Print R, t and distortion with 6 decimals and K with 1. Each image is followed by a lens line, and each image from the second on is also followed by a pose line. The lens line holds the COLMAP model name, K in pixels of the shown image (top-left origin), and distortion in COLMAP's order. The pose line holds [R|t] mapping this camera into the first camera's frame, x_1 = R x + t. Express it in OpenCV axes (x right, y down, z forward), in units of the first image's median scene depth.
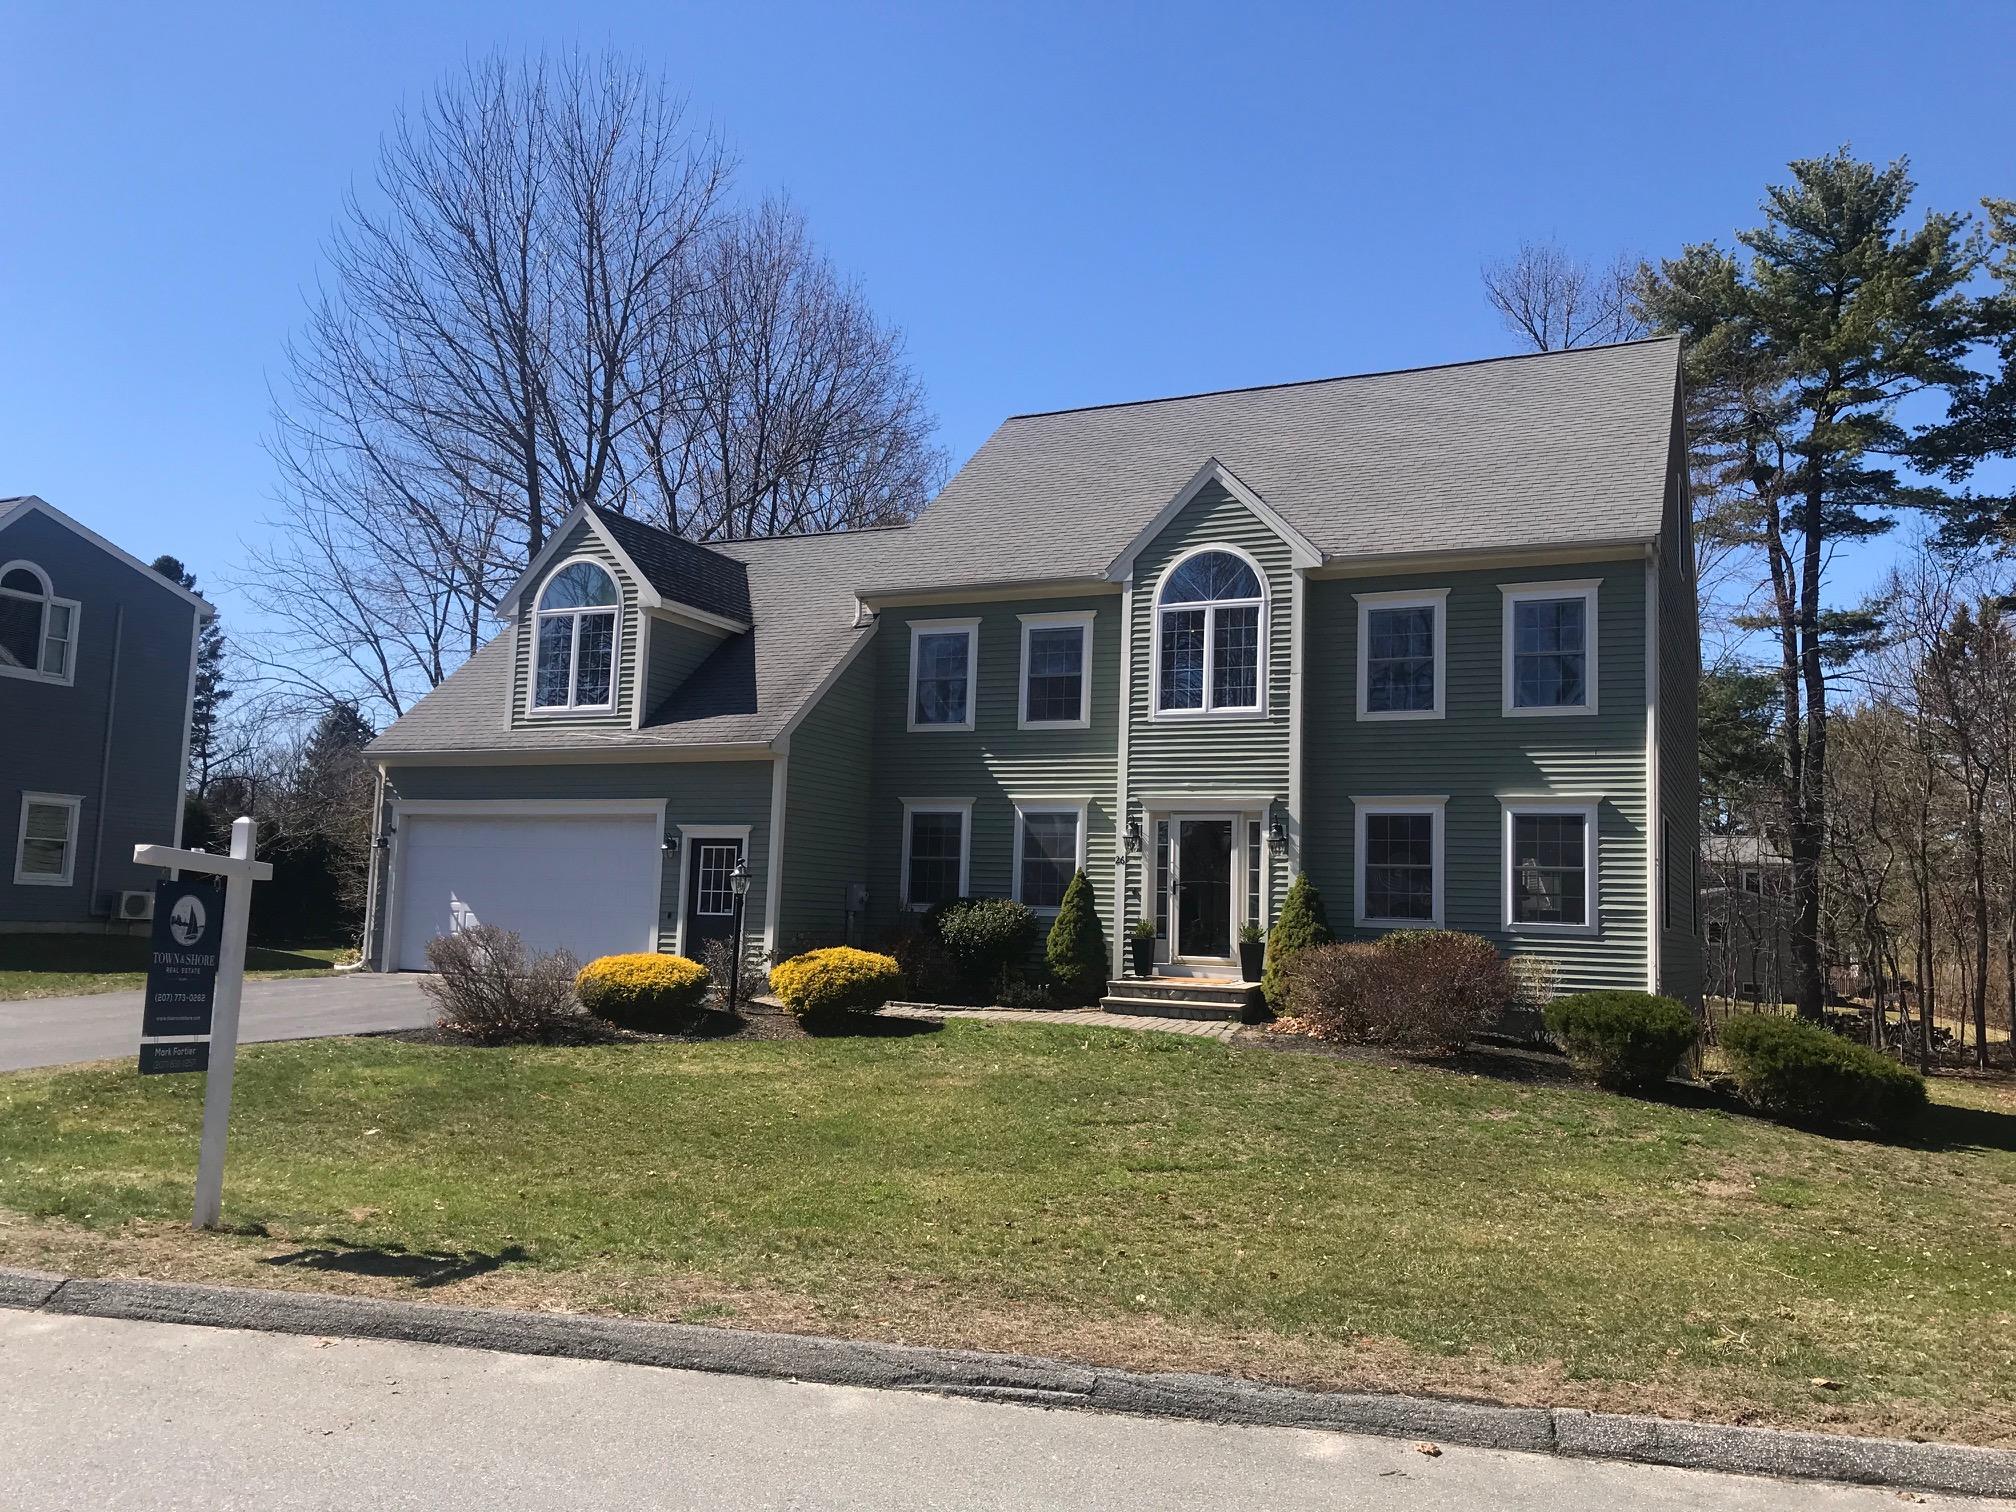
lens RADIAL K [[1615.9, 0, 1008.0], [0, 1615.9, 756.0], [0, 0, 1]] dist [0.095611, -0.144511]
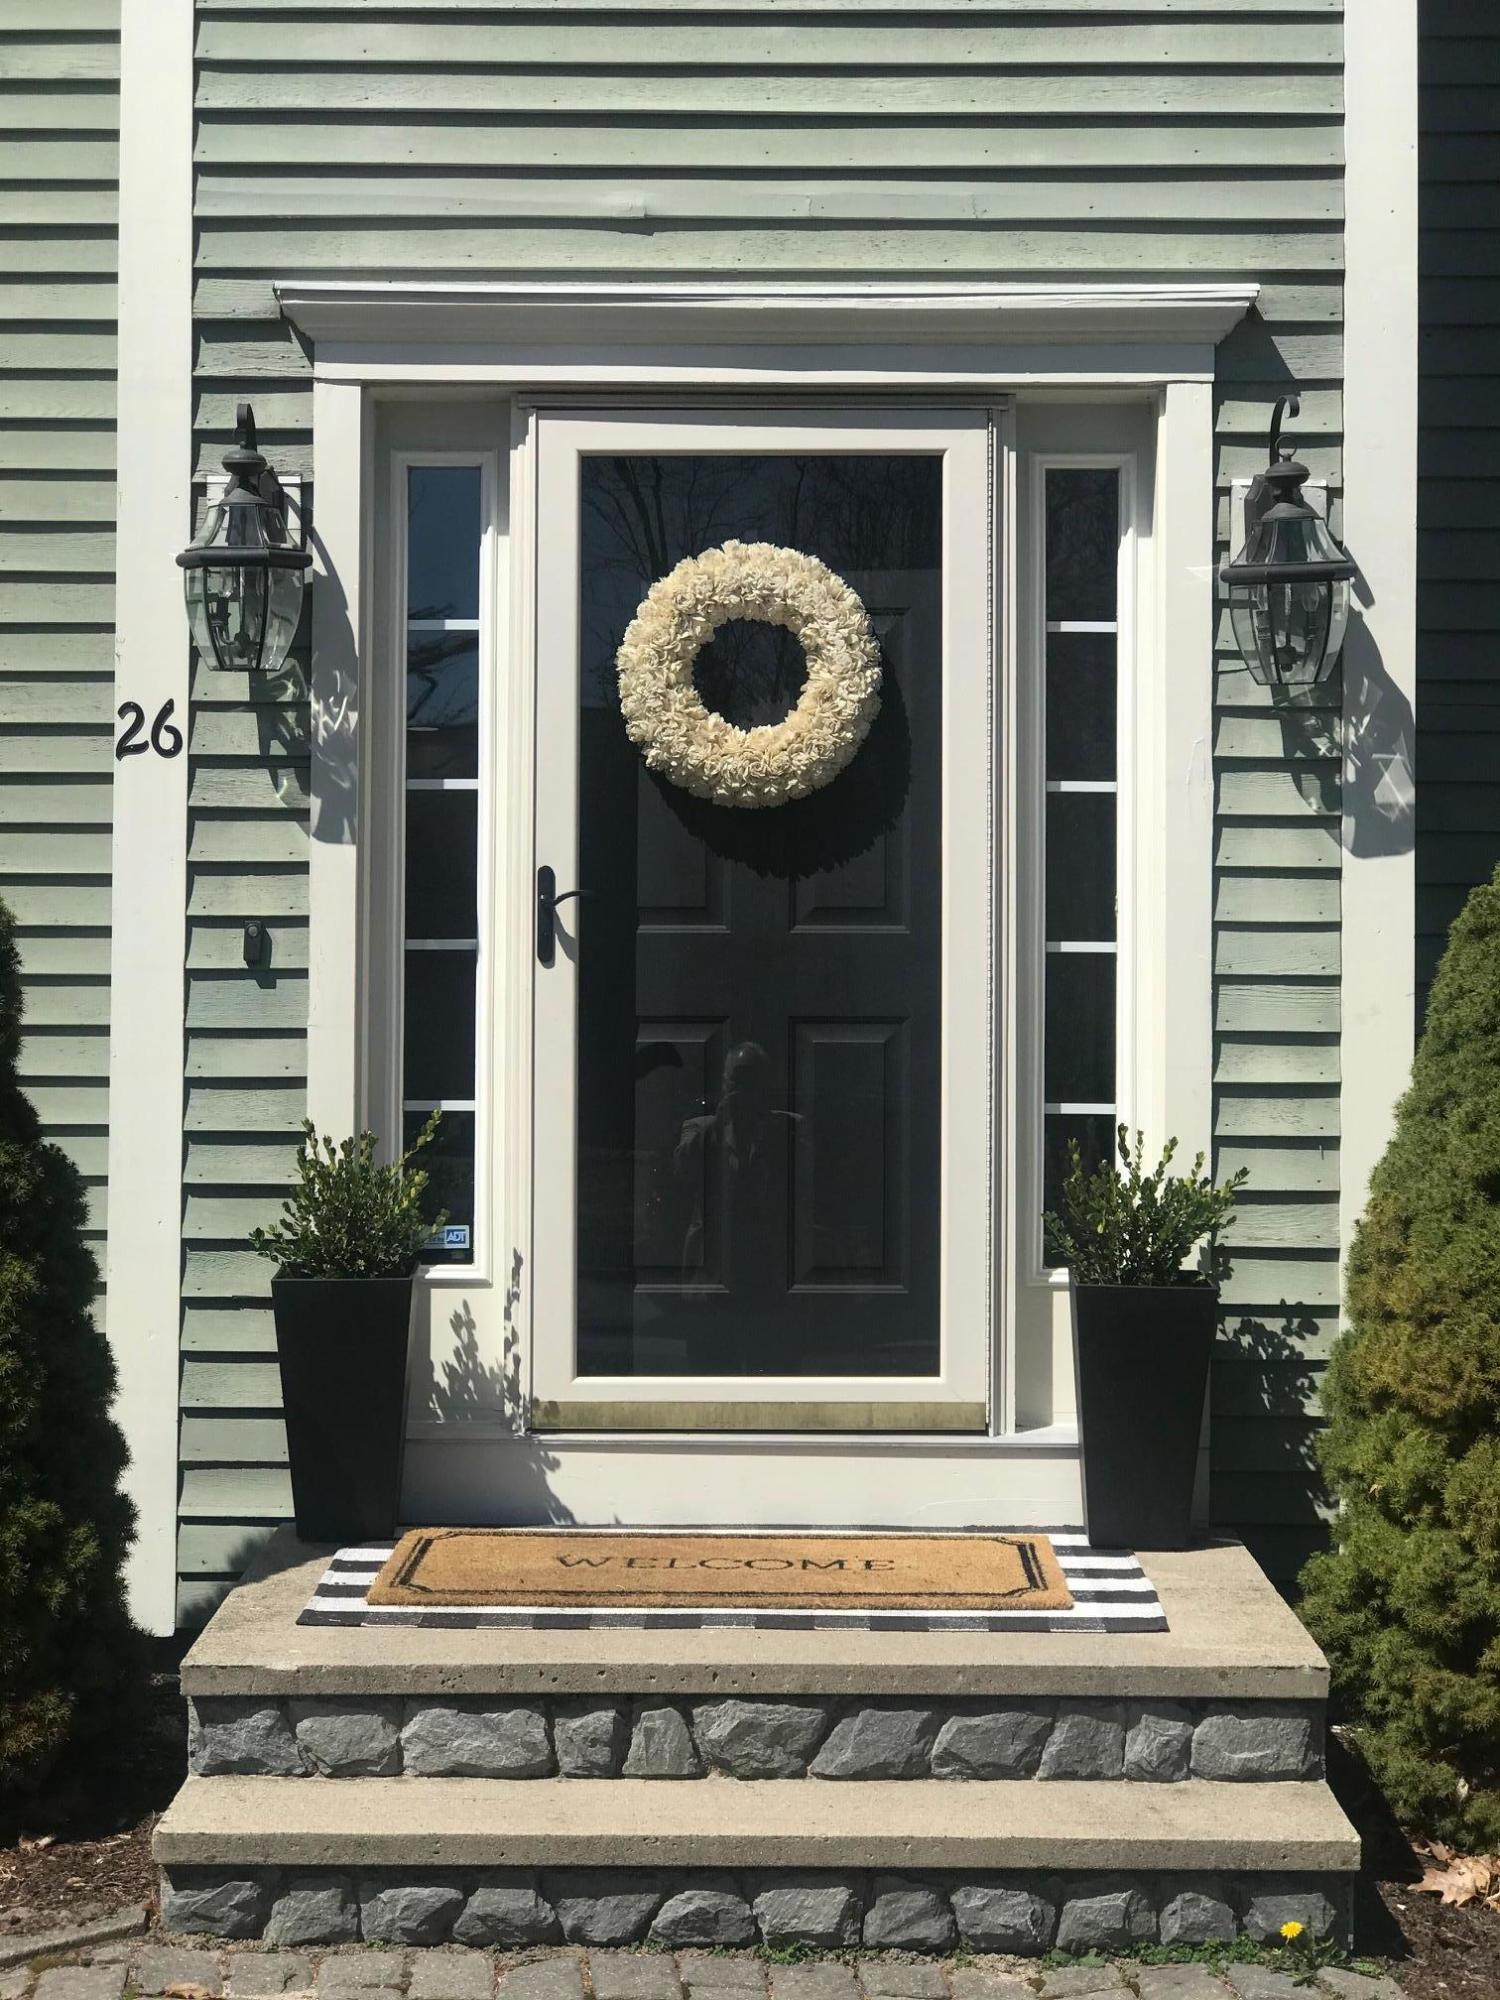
lens RADIAL K [[3205.4, 0, 750.0], [0, 3205.4, 1000.0], [0, 0, 1]] dist [0.066171, 0.120642]
pose [[0.908163, -0.019999, 0.418139, -0.001193], [-0.017696, 0.996131, 0.086078, 0.058951], [-0.418243, -0.085572, 0.904295, 0.674709]]
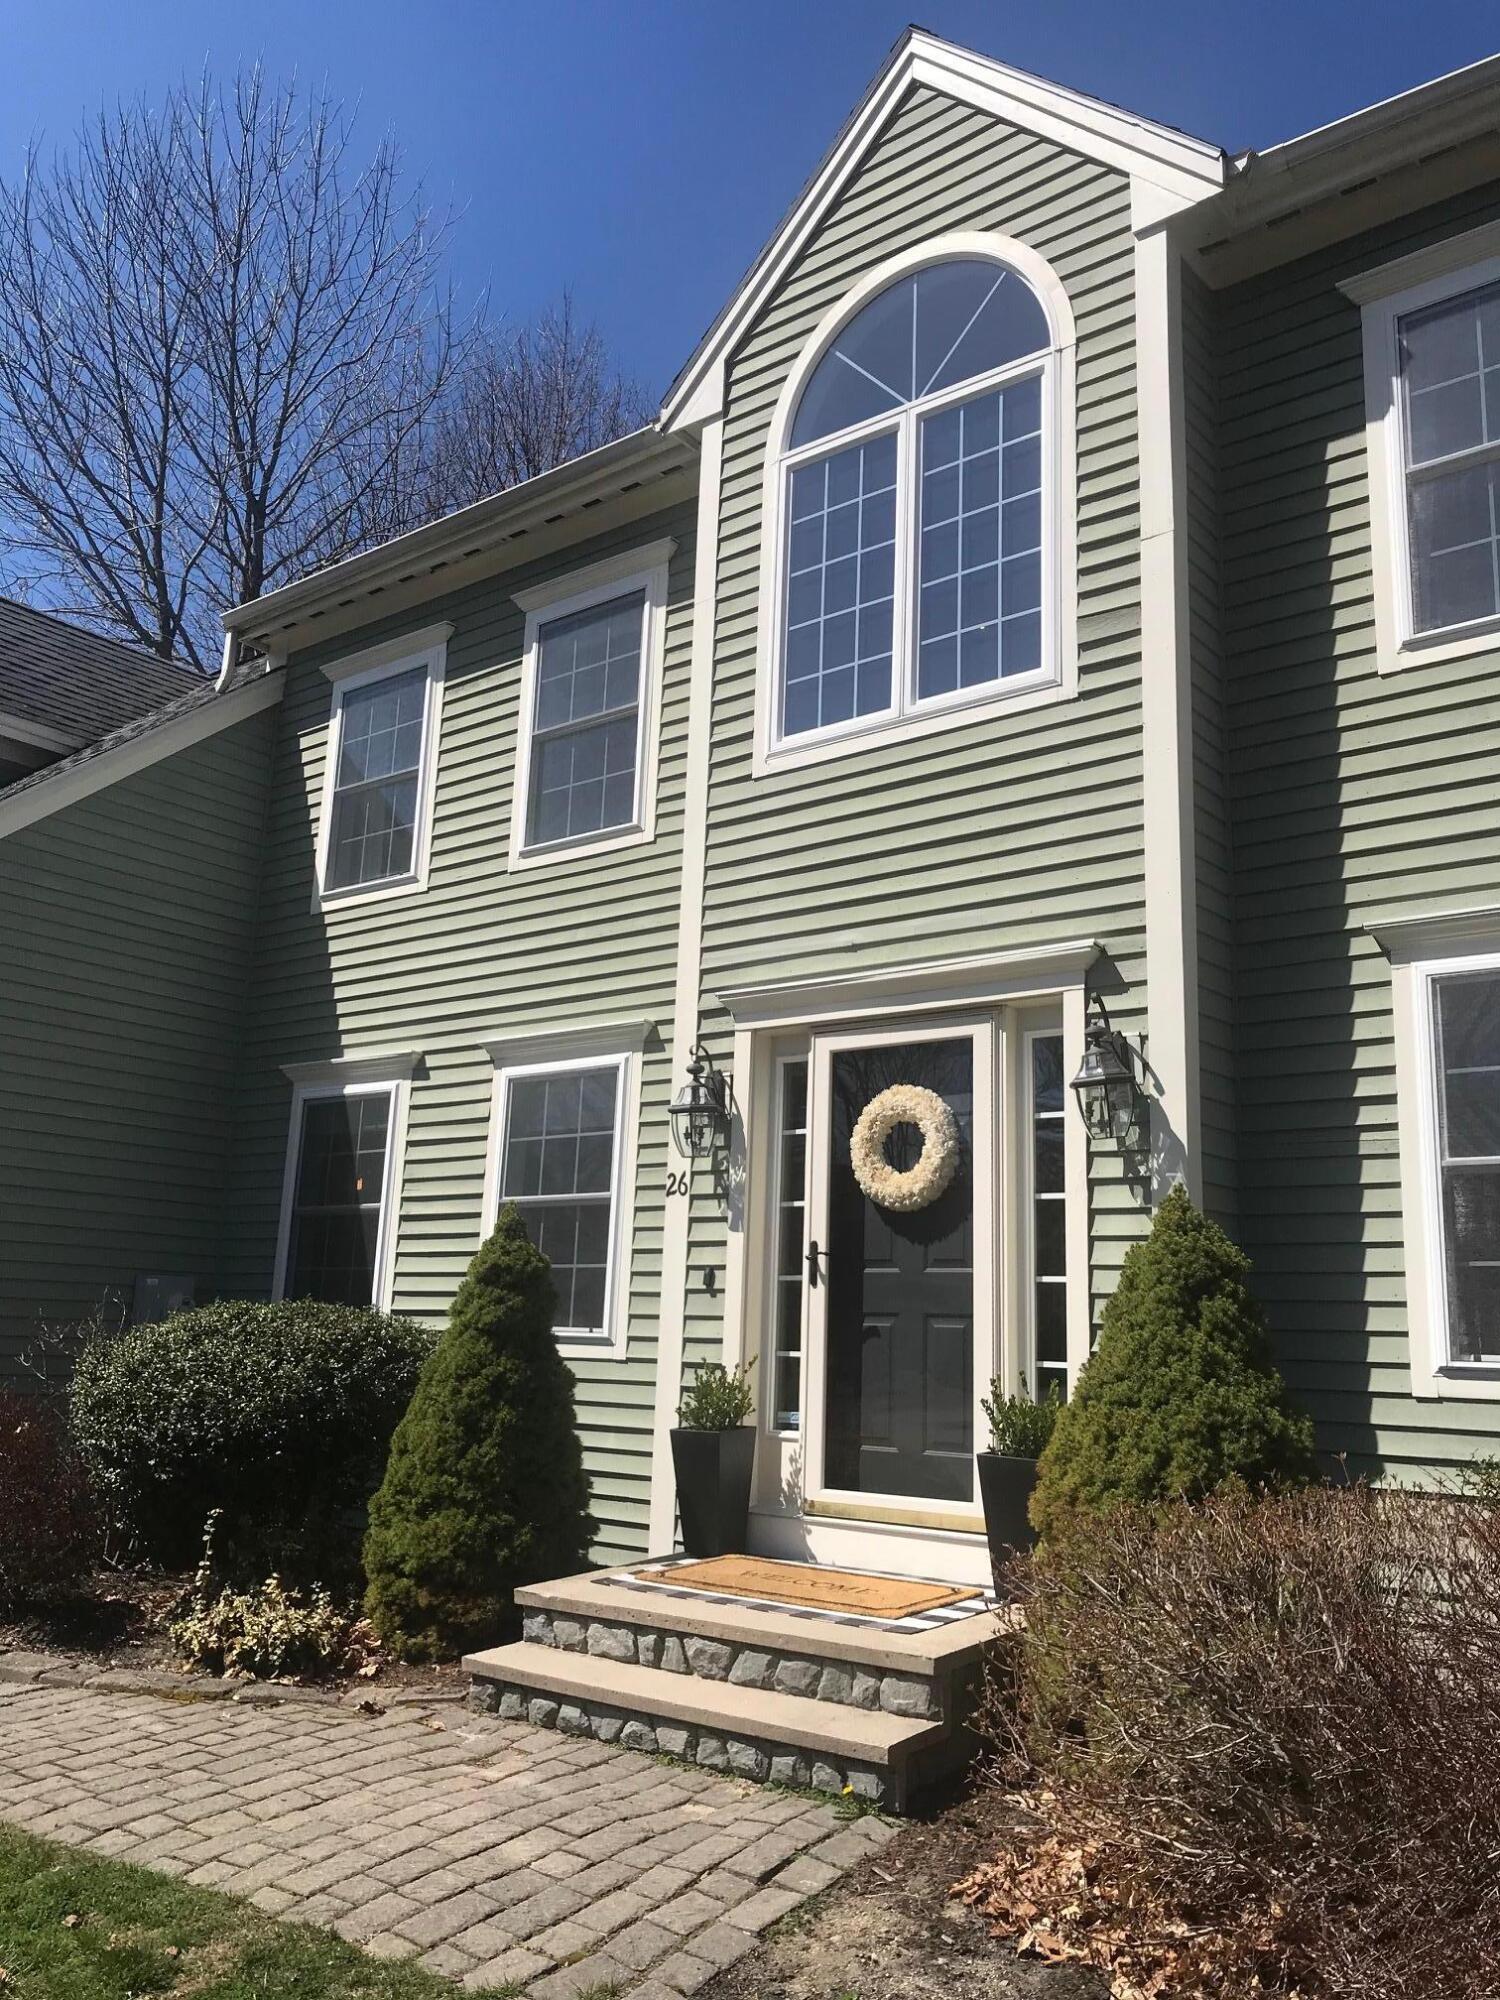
lens RADIAL K [[1621.1, 0, 772.4], [0, 1621.1, 997.9], [0, 0, 1]] dist [0.099291, -0.251003]
pose [[0.972376, -0.048387, -0.228350, 0.157346], [0.021221, 0.992553, -0.119954, 0.062679], [0.232454, 0.111794, 0.966161, 0.634481]]
